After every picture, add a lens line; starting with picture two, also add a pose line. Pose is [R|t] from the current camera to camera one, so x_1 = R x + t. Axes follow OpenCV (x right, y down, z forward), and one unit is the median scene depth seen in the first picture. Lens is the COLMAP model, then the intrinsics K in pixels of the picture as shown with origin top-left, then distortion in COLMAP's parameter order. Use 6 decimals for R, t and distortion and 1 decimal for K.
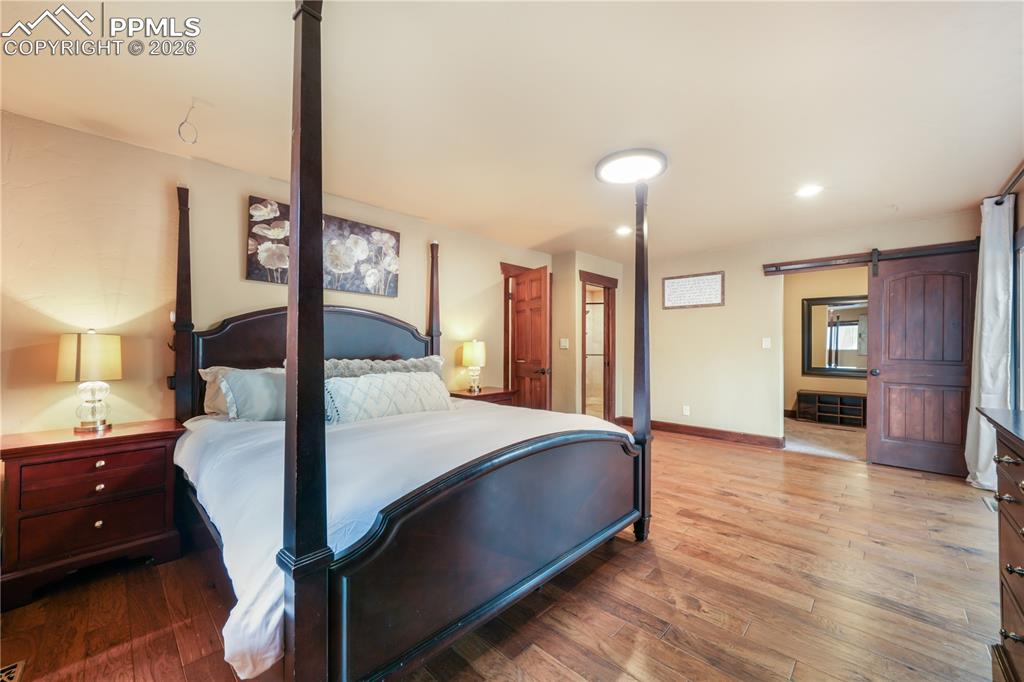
lens RADIAL K [[380.5, 0, 516.9], [0, 380.5, 345.1], [0, 0, 1]] dist [-0.015657, -0.000288]
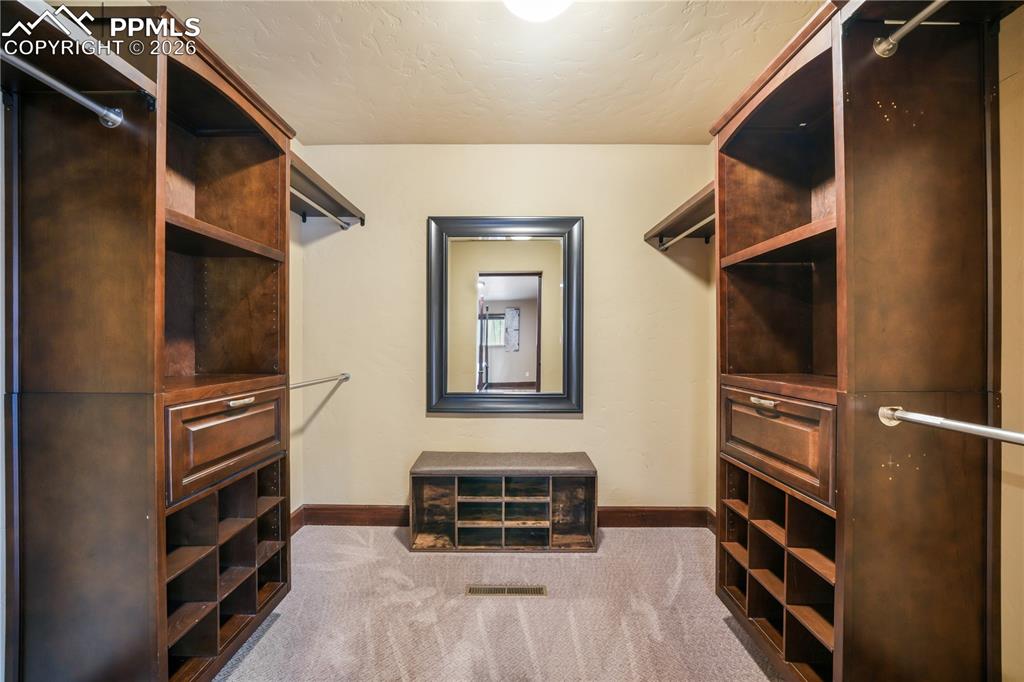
lens RADIAL K [[380.5, 0, 511.6], [0, 380.5, 344.0], [0, 0, 1]] dist [-0.015657, -0.000288]
pose [[0.711625, -0.003394, 0.702552, 0.302999], [0.000254, 0.999990, 0.004574, 0.003013], [-0.702560, -0.003077, 0.711618, 0.368355]]
